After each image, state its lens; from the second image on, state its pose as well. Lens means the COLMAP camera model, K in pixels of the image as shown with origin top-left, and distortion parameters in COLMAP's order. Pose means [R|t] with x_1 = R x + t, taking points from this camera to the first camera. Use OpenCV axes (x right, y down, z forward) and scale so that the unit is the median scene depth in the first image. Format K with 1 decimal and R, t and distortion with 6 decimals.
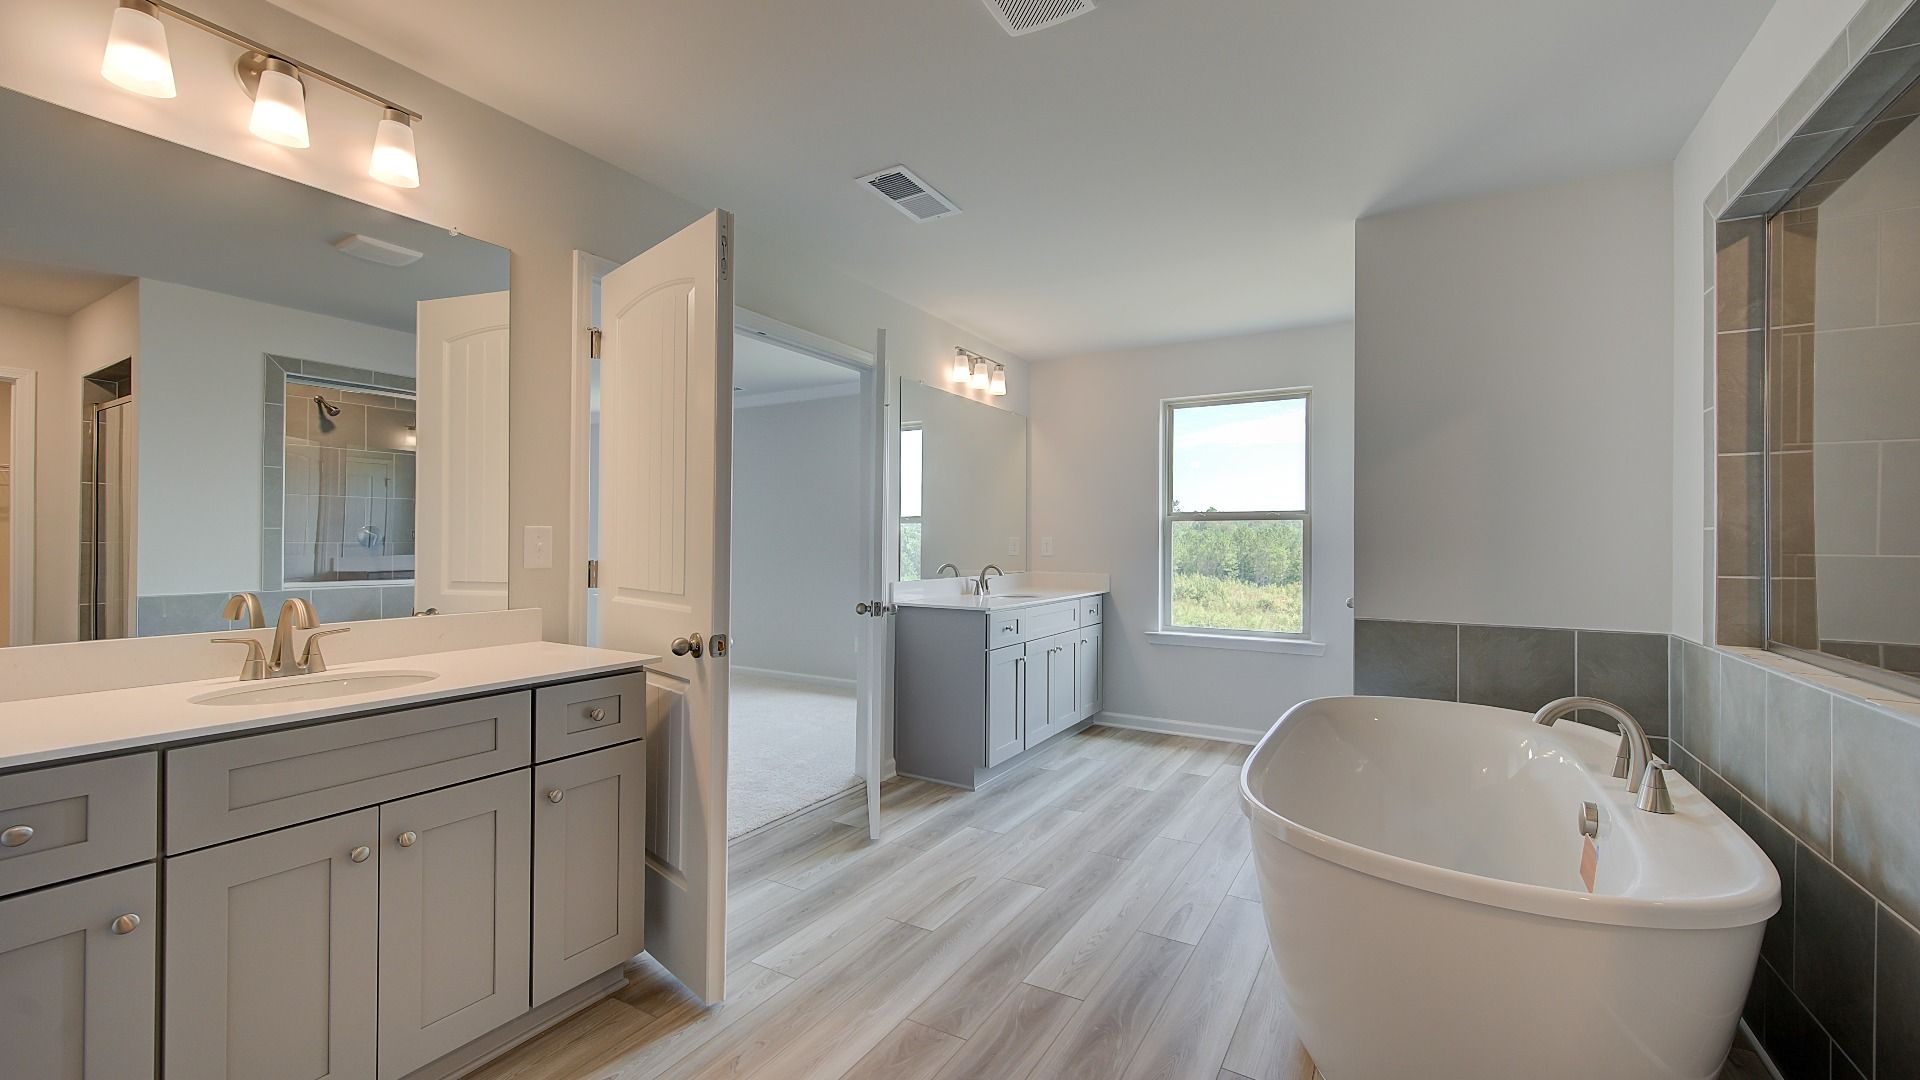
lens RADIAL K [[759.1, 0, 965.3], [0, 759.1, 542.7], [0, 0, 1]] dist [0.003237, 0.000104]
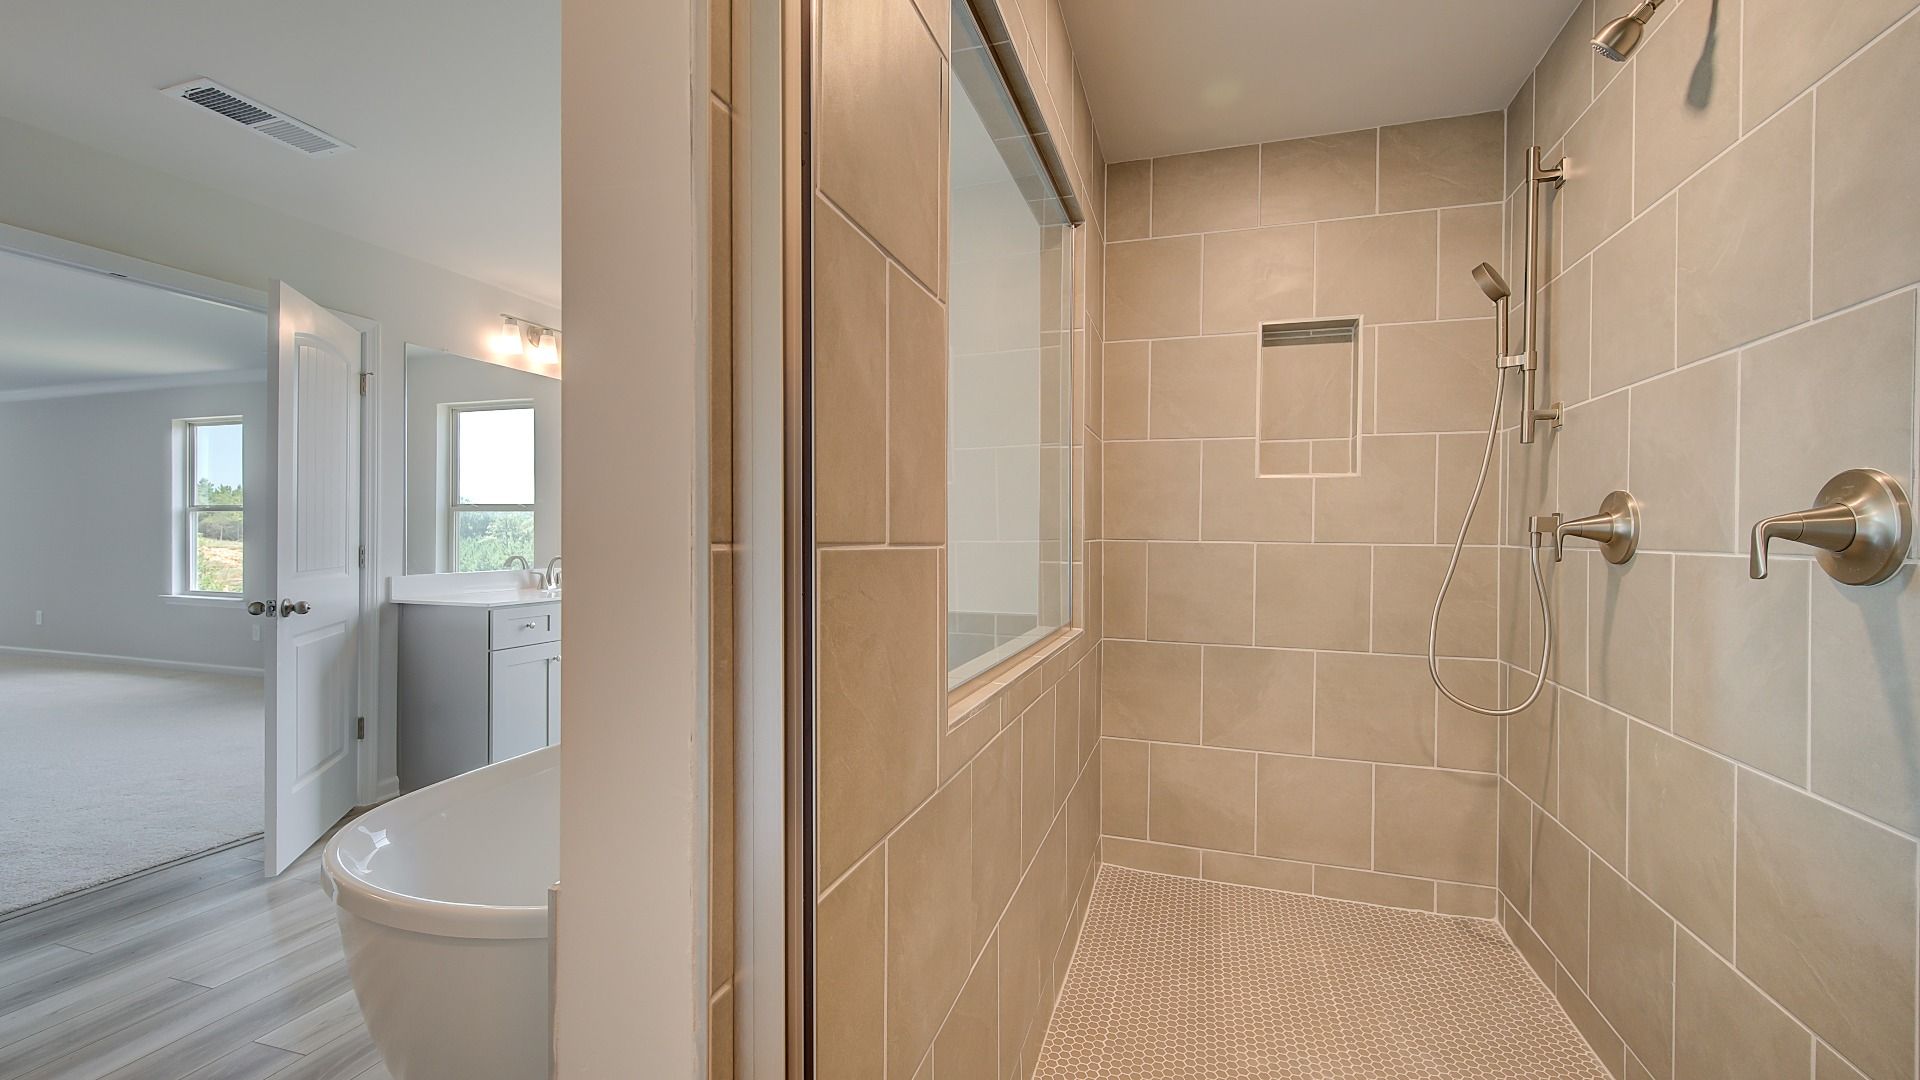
lens RADIAL K [[767.3, 0, 957.7], [0, 767.3, 542.2], [0, 0, 1]] dist [0.000880, 0.000209]
pose [[0.975362, -0.001598, 0.220607, 0.514853], [-0.000421, 0.999958, 0.009106, 0.005666], [-0.220612, -0.008975, 0.975320, -0.012009]]
